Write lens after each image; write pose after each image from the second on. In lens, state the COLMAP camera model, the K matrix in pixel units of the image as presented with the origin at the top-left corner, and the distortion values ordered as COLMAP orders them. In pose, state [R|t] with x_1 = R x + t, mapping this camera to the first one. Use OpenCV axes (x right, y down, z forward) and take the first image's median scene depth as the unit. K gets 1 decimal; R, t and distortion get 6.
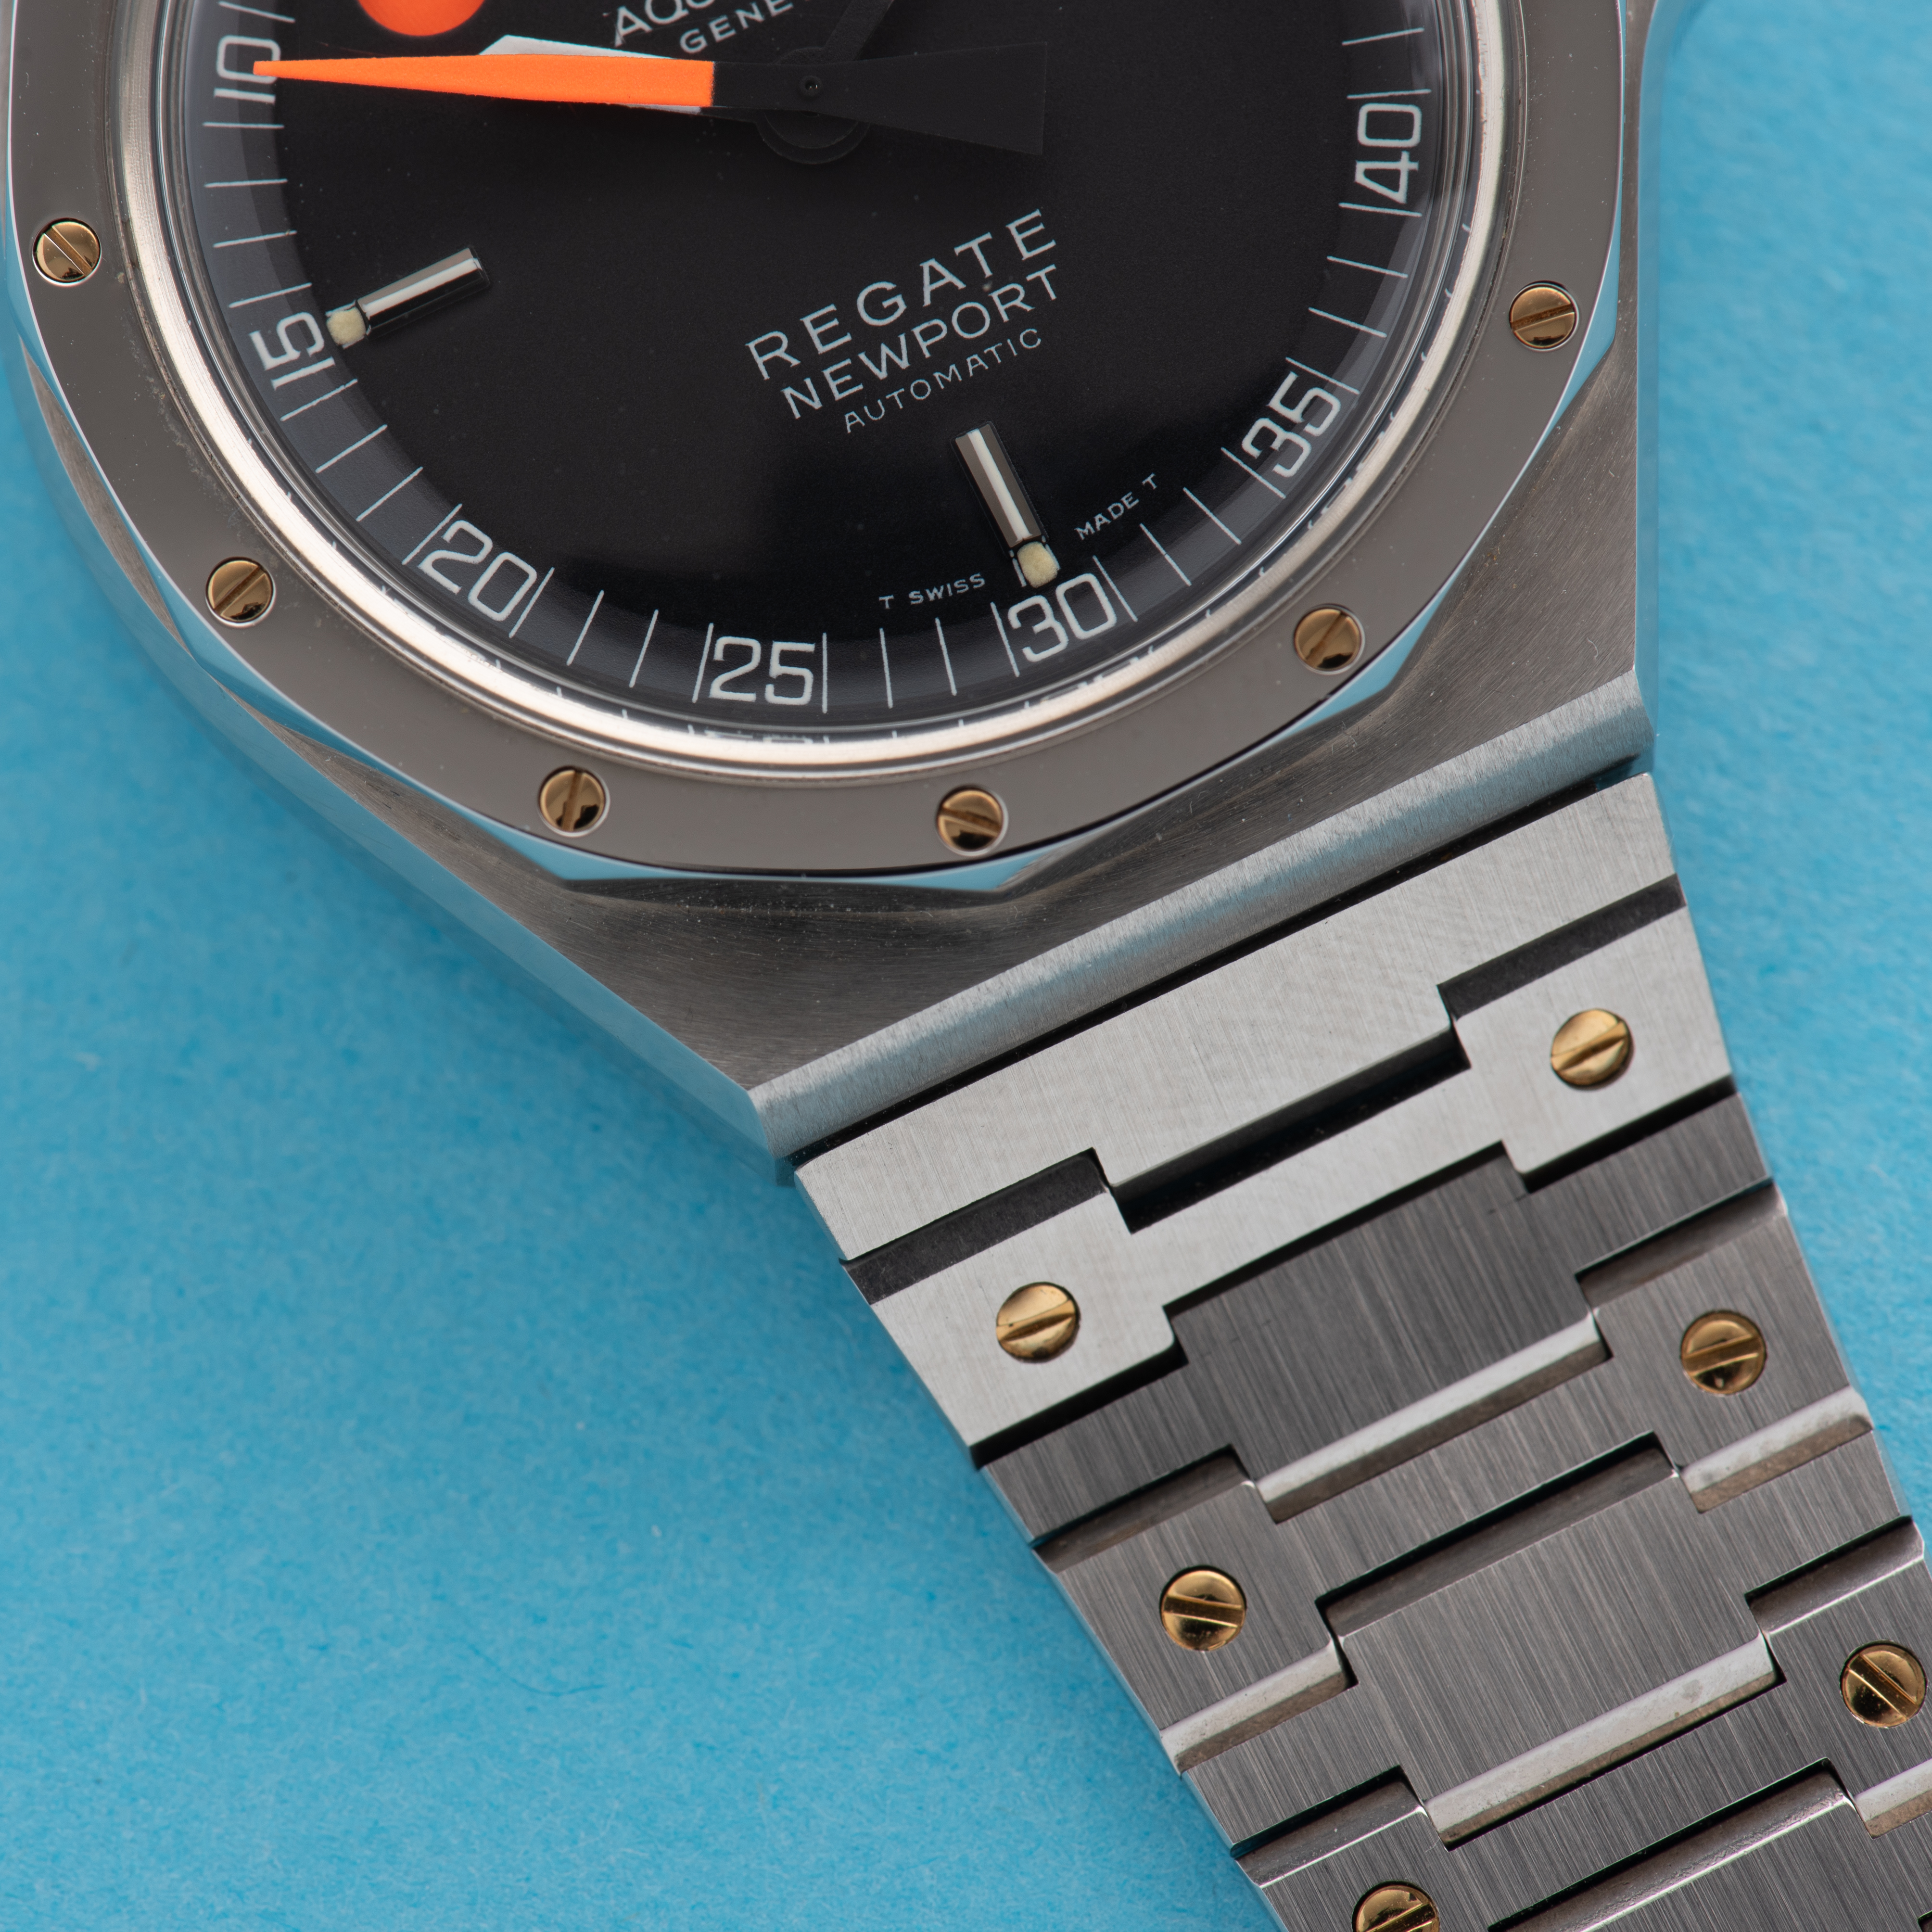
lens RADIAL K [[13849.0, 0, 966.0], [0, 13849.0, 966.0], [0, 0, 1]] dist [-0.274599, 45.624378]
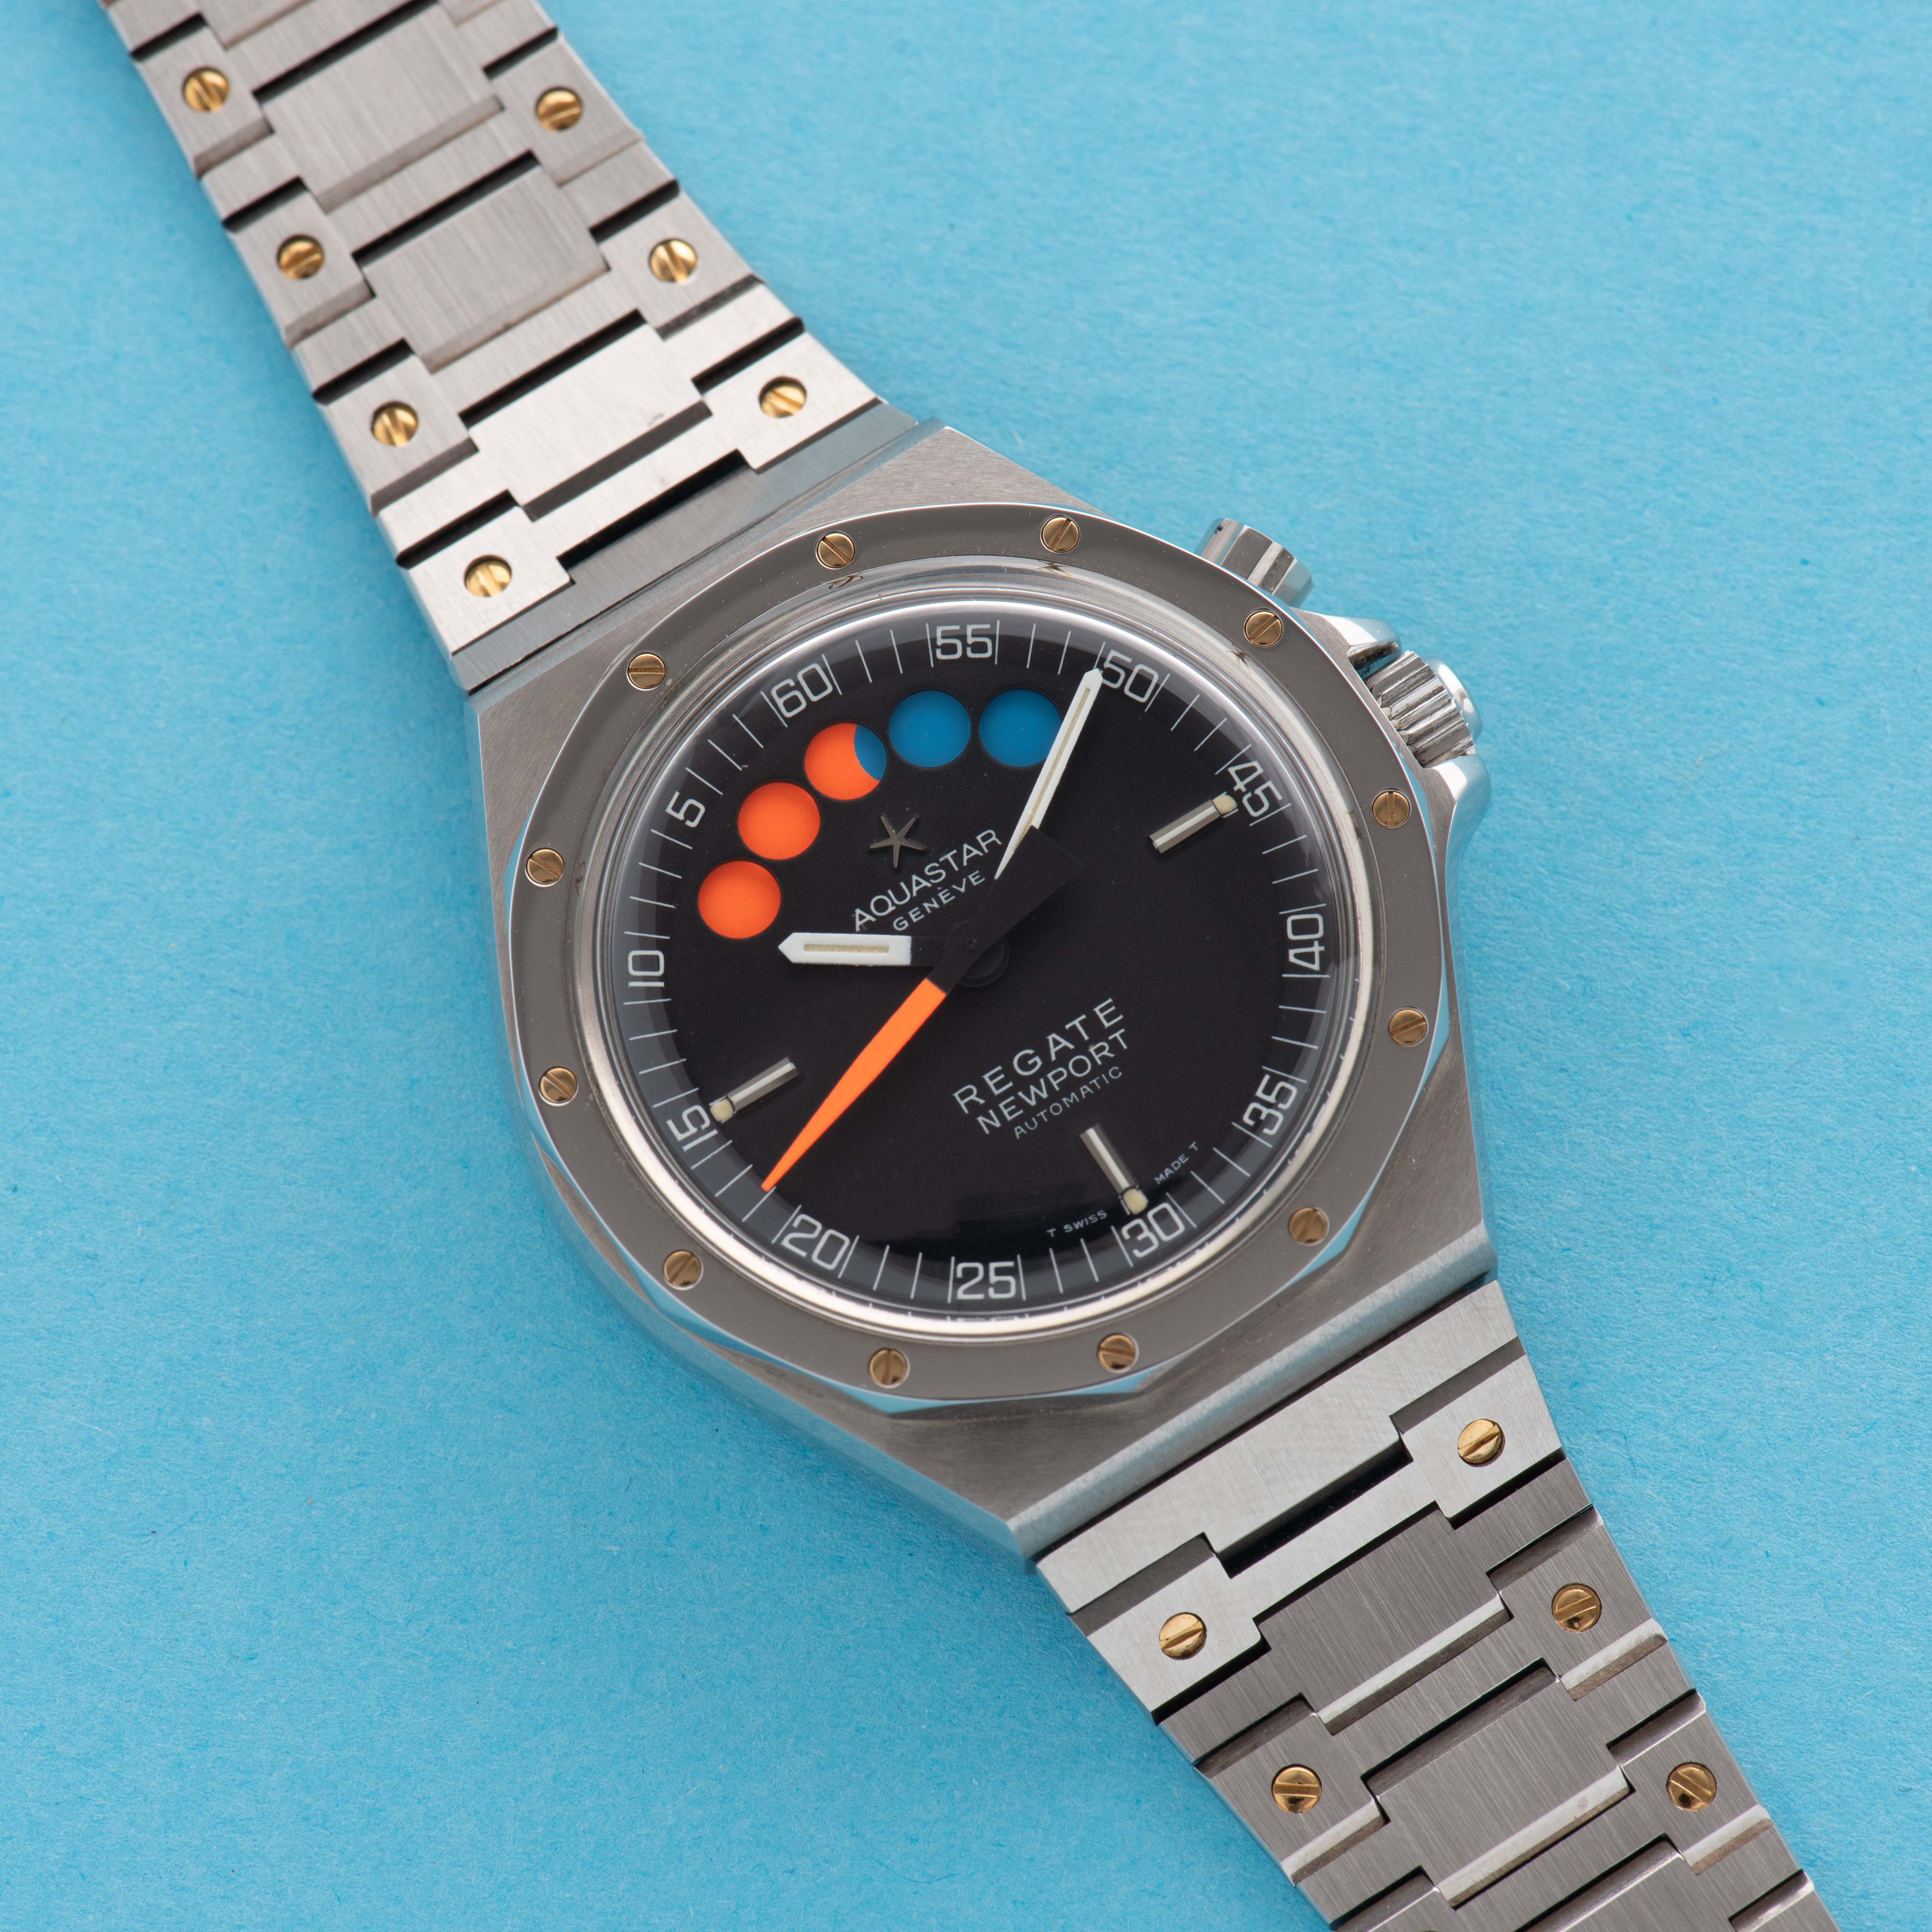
lens RADIAL K [[13849.0, 0, 966.0], [0, 13849.0, 966.0], [0, 0, 1]] dist [-0.274599, 45.624378]
pose [[0.992610, -0.113023, 0.044178, -0.088819], [0.114549, 0.992846, -0.033685, -0.002198], [-0.040055, 0.038496, 0.998456, -0.731920]]
